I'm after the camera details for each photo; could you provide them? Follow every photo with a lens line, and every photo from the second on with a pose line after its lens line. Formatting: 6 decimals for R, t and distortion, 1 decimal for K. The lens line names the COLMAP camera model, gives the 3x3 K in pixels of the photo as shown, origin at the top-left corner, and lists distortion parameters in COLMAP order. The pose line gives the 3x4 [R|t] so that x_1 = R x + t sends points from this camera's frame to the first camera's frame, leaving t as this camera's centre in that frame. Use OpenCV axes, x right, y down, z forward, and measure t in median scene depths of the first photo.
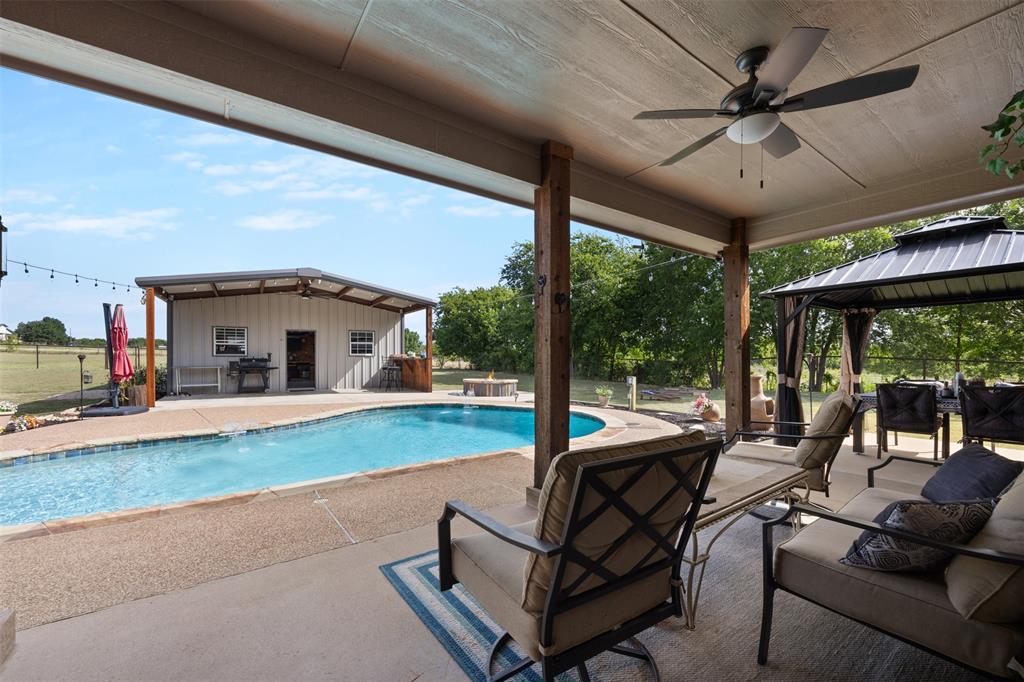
lens RADIAL K [[412.6, 0, 511.8], [0, 412.6, 345.9], [0, 0, 1]] dist [-0.001411, 0.001260]
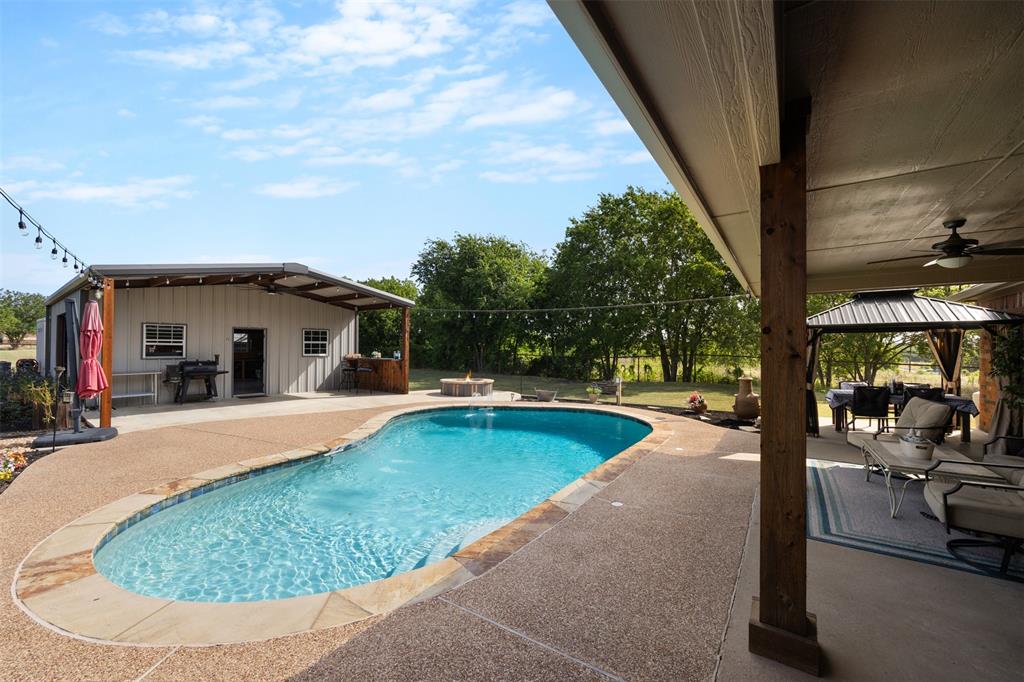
lens RADIAL K [[412.6, 0, 485.8], [0, 412.6, 345.2], [0, 0, 1]] dist [-0.001411, 0.001260]
pose [[0.938439, 0.005682, 0.345399, -0.363702], [-0.014244, 0.999651, 0.022255, -0.029490], [-0.345152, -0.025805, 0.938192, 0.009037]]
